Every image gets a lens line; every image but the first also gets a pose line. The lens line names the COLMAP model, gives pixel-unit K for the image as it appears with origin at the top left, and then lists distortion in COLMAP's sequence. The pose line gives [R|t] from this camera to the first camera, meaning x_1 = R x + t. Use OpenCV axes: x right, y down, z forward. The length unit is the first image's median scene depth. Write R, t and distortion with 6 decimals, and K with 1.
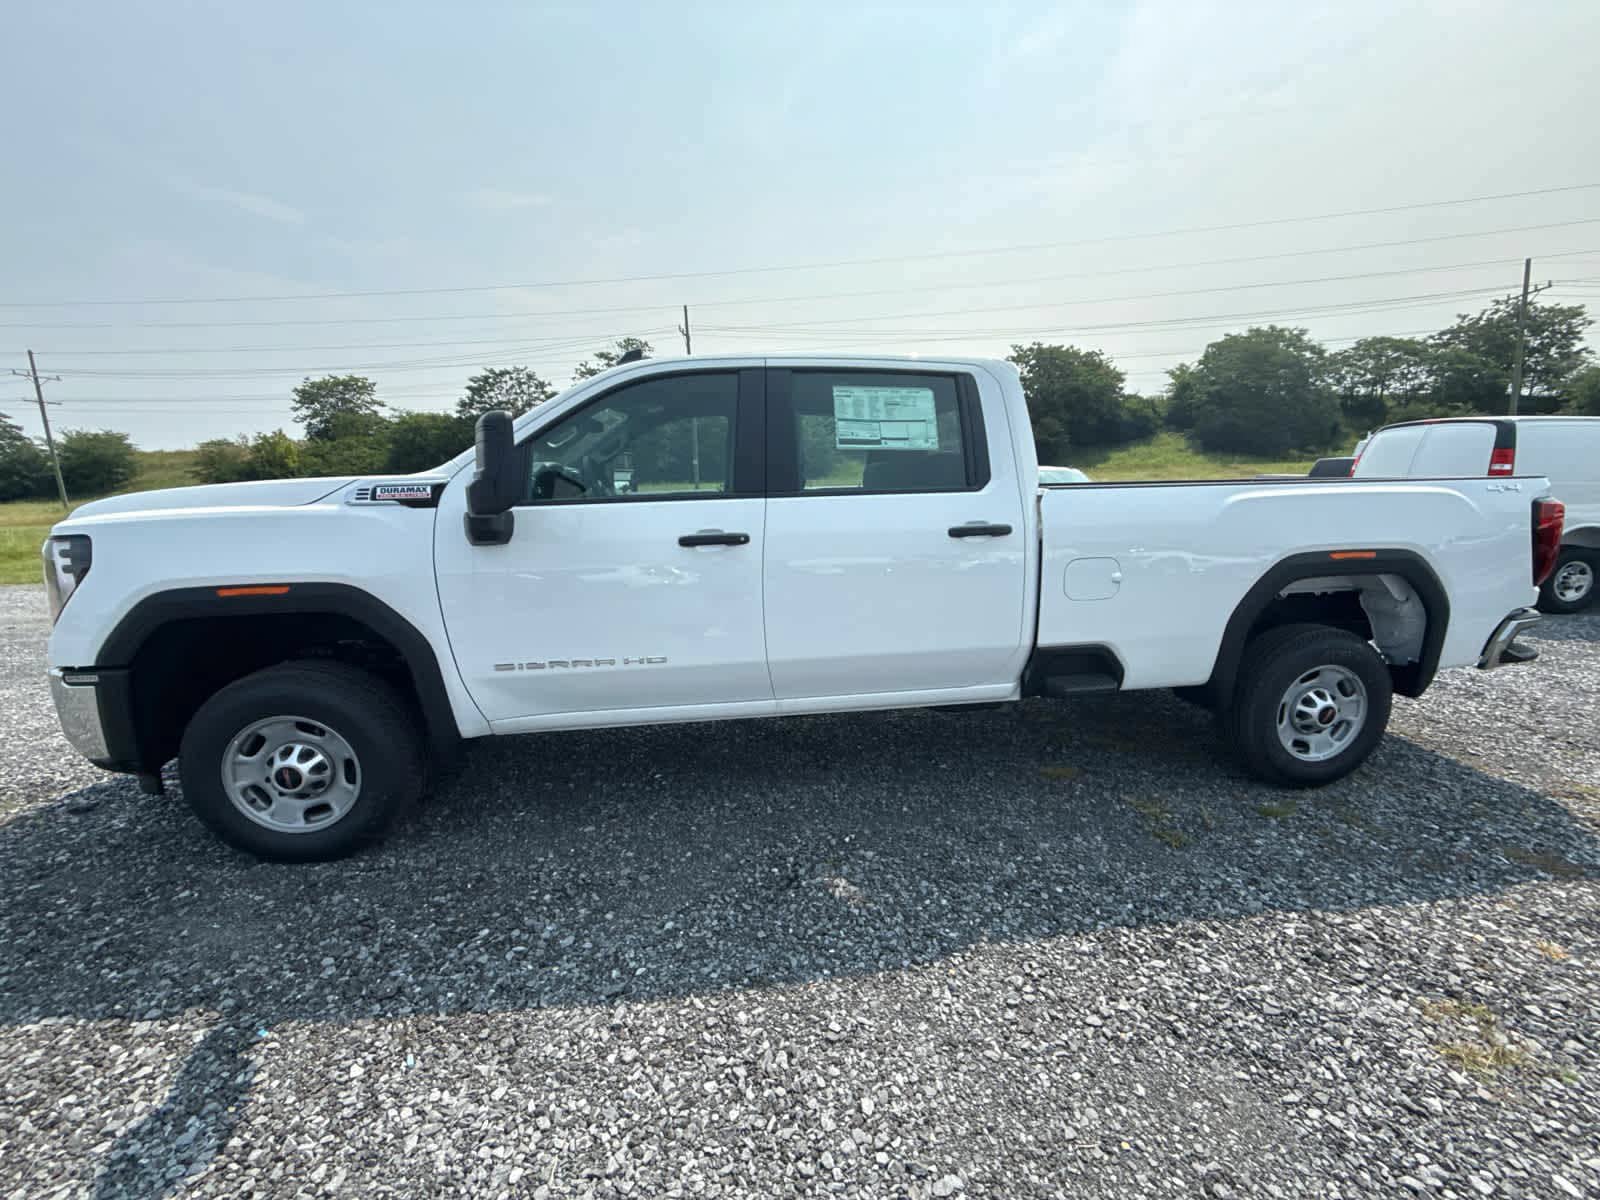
lens RADIAL K [[634.8, 0, 801.2], [0, 634.8, 599.5], [0, 0, 1]] dist [0.000663, -0.000048]
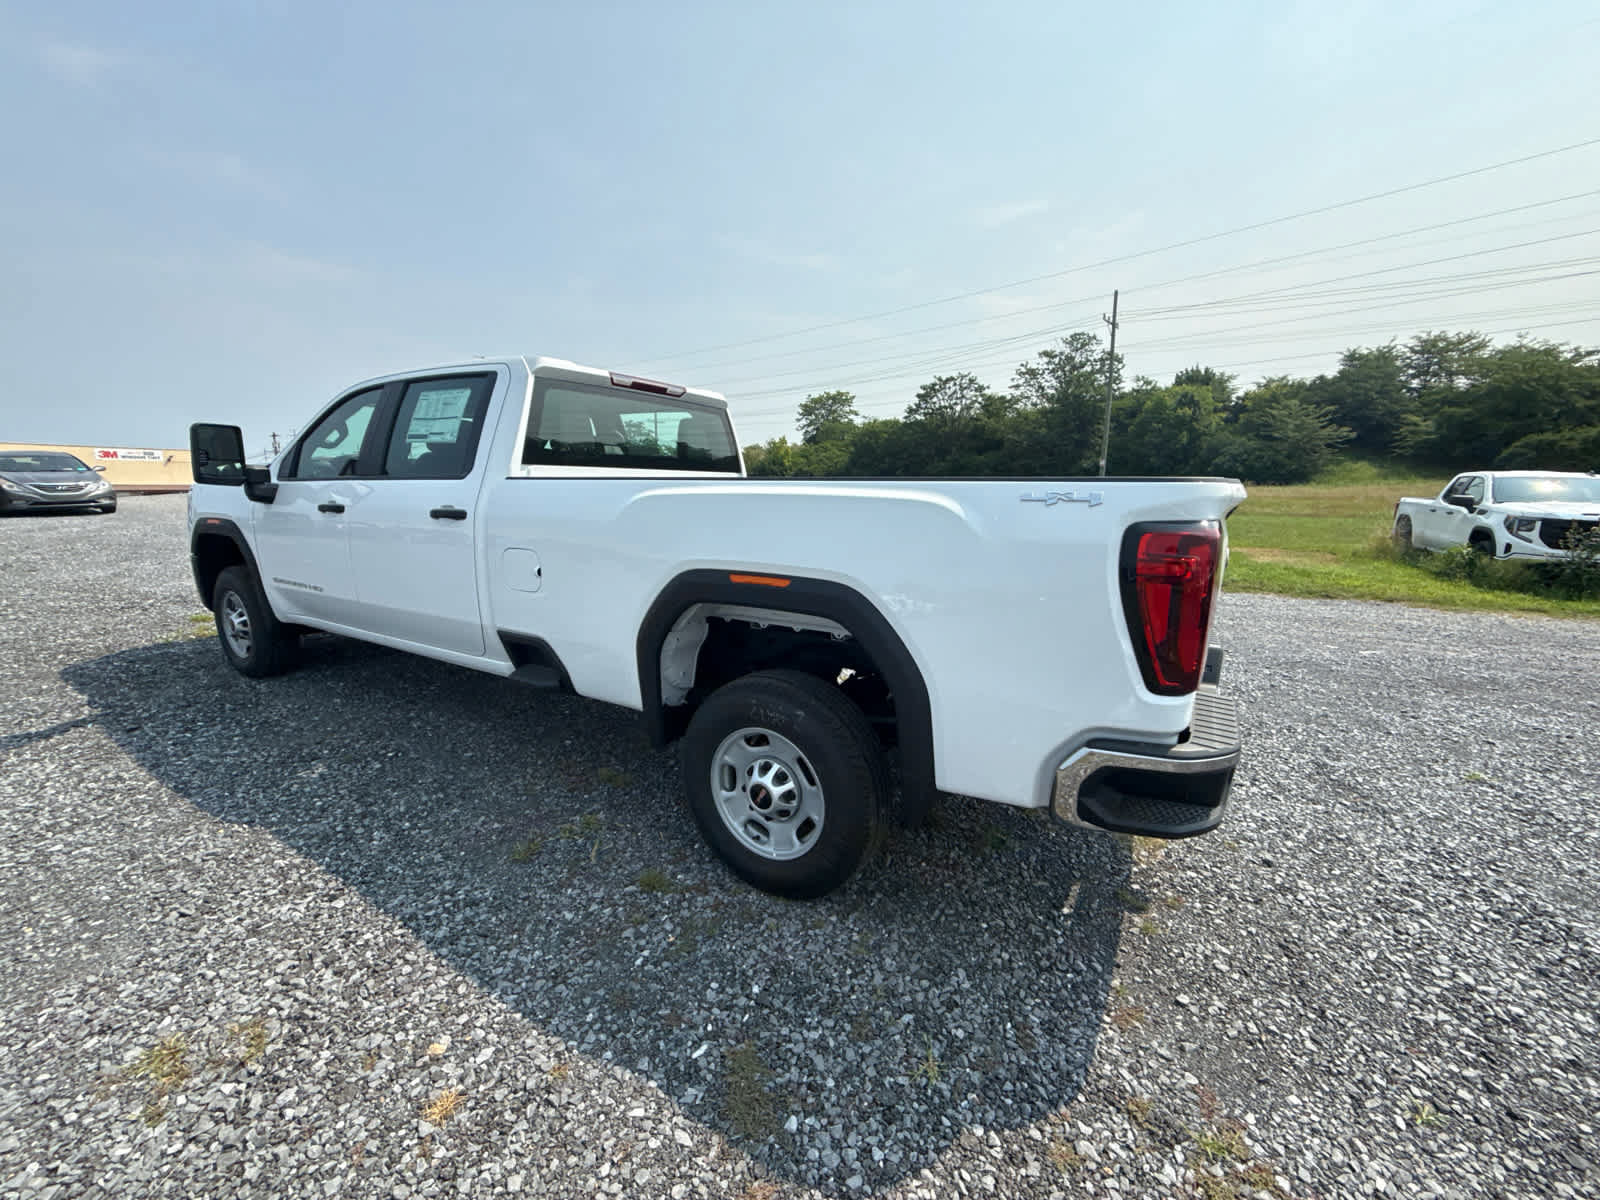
lens RADIAL K [[634.8, 0, 801.7], [0, 634.8, 598.0], [0, 0, 1]] dist [0.000663, -0.000048]
pose [[0.781361, 0.135332, -0.609229, 1.482589], [-0.137406, 0.989555, 0.043588, -0.097105], [0.608765, 0.049654, 0.791795, 0.503106]]
